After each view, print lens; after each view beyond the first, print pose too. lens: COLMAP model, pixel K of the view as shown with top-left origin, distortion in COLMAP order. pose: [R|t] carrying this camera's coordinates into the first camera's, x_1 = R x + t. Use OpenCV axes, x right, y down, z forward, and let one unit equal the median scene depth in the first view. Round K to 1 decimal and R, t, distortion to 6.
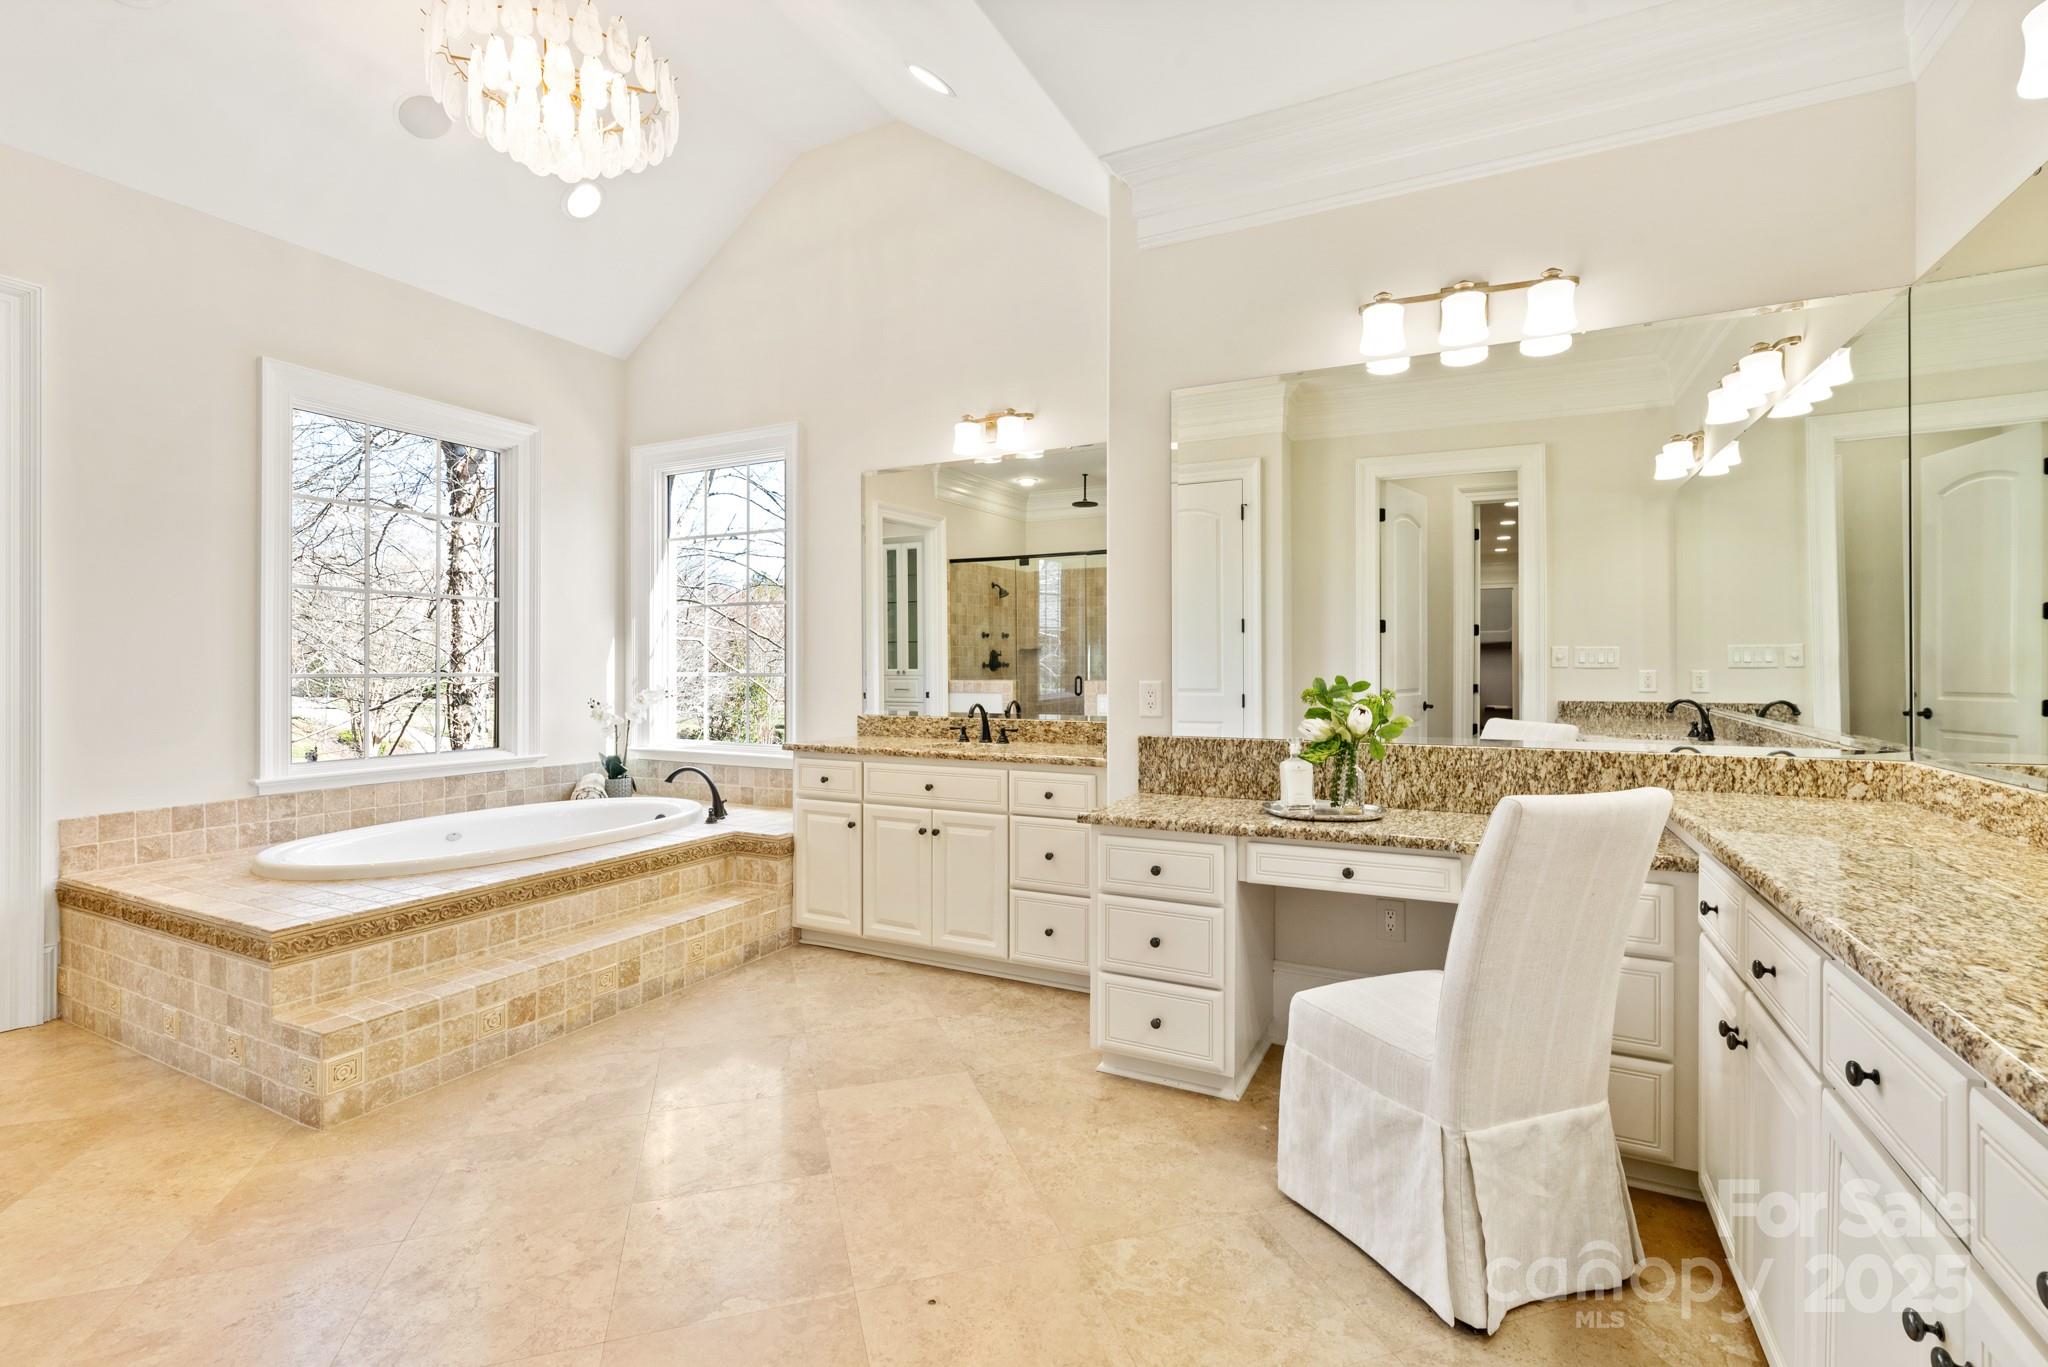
lens RADIAL K [[916.0, 0, 1024.0], [0, 916.0, 683.5], [0, 0, 1]] dist [0.000149, -0.000619]
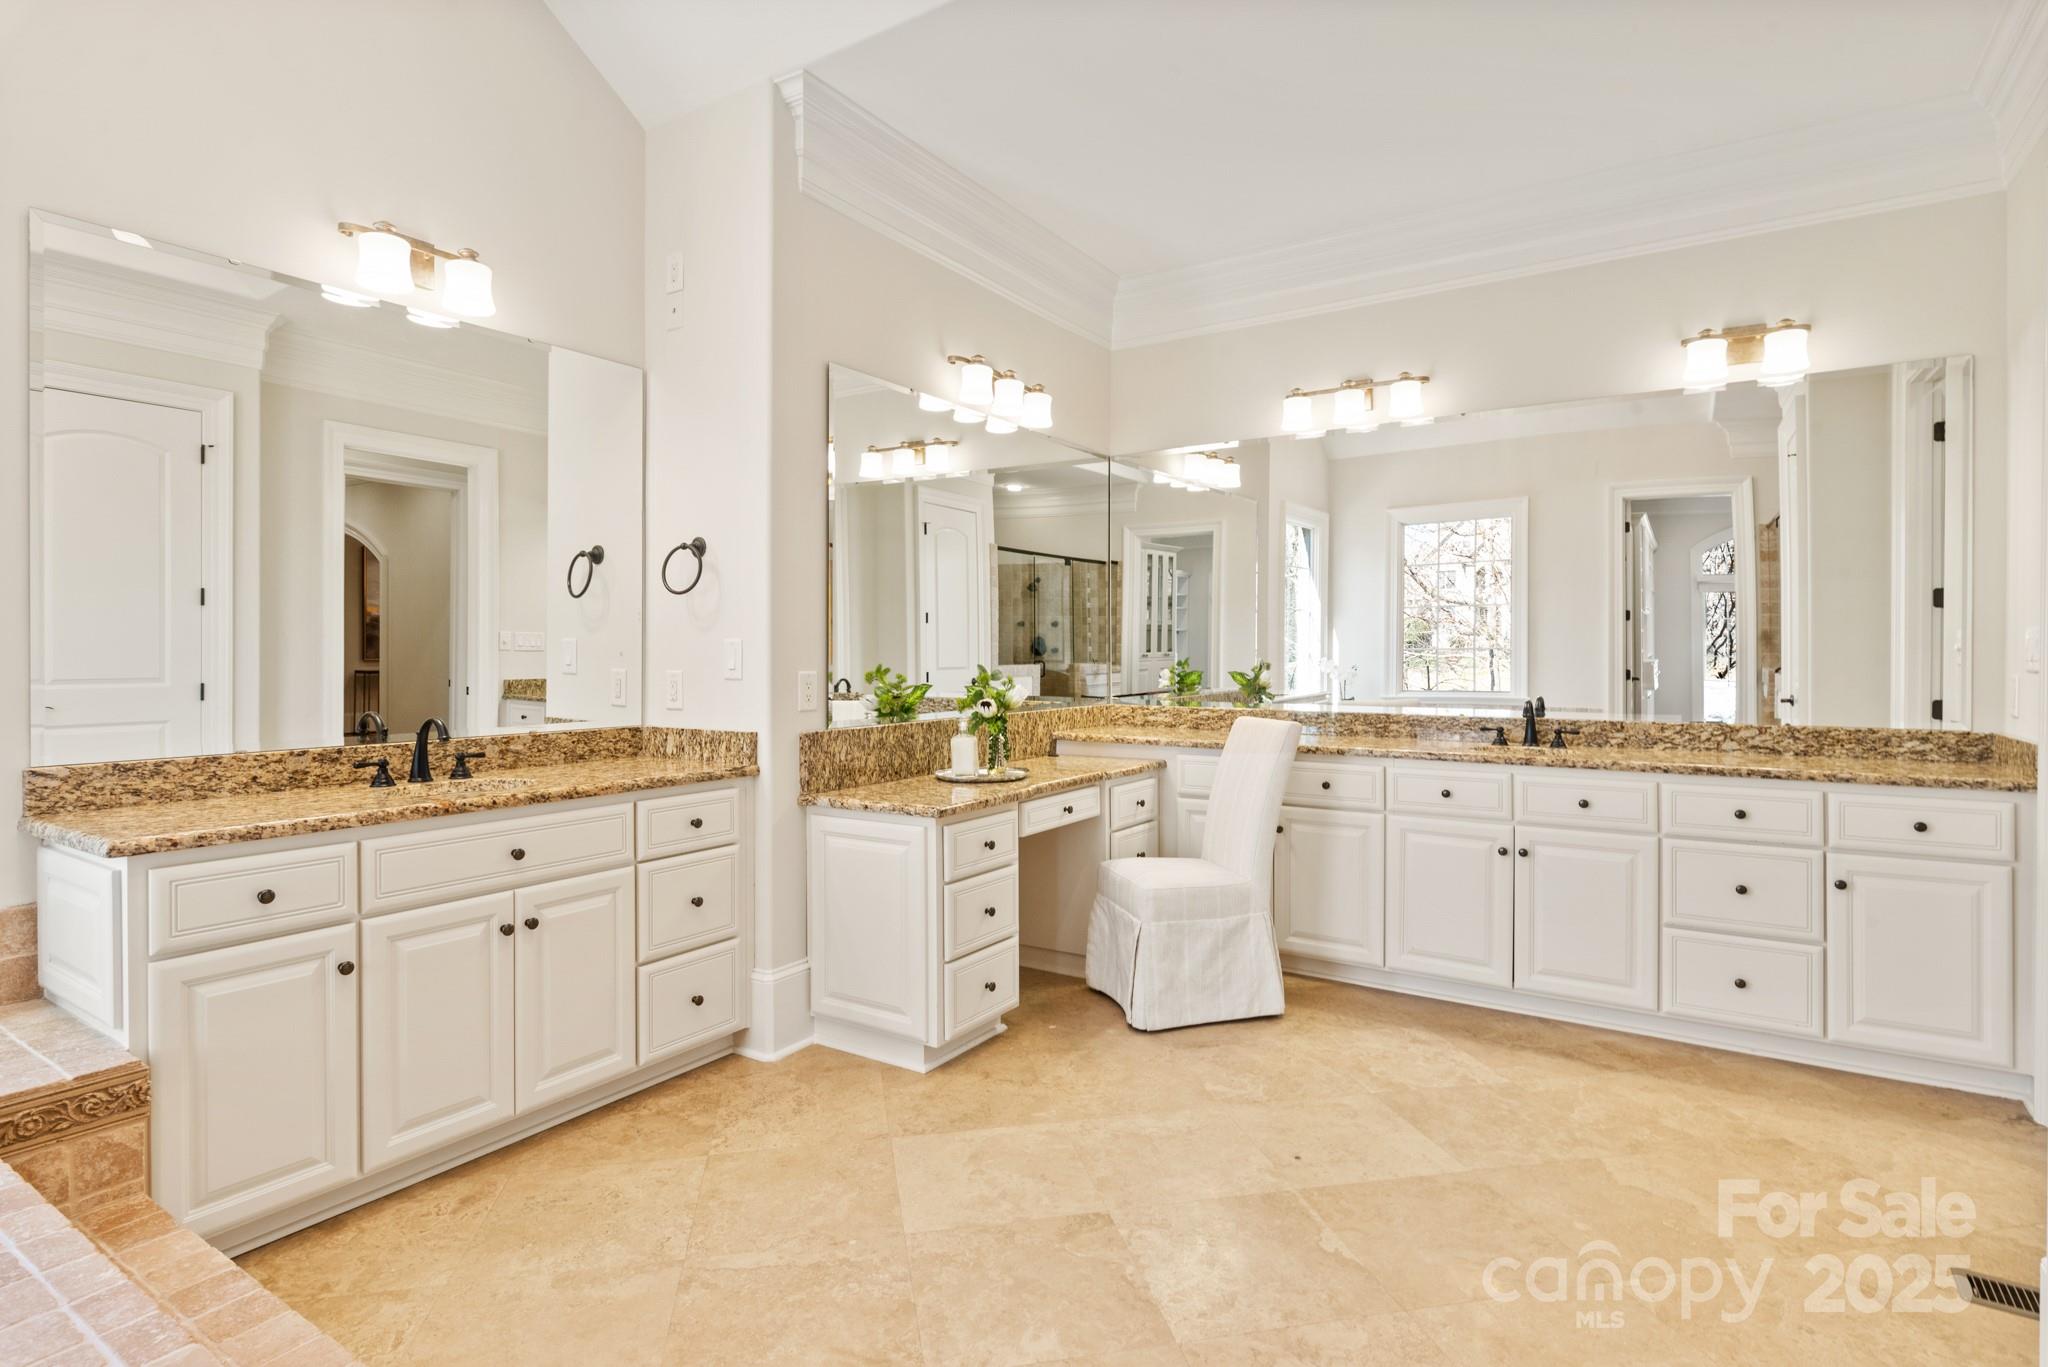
lens RADIAL K [[1034.6, 0, 1024.0], [0, 1034.6, 683.5], [0, 0, 1]] dist [-0.000694, -0.000302]
pose [[0.106272, -0.027077, 0.993968, -0.878548], [0.021292, 0.999462, 0.024950, -0.011679], [-0.994109, 0.018512, 0.106792, 0.691548]]
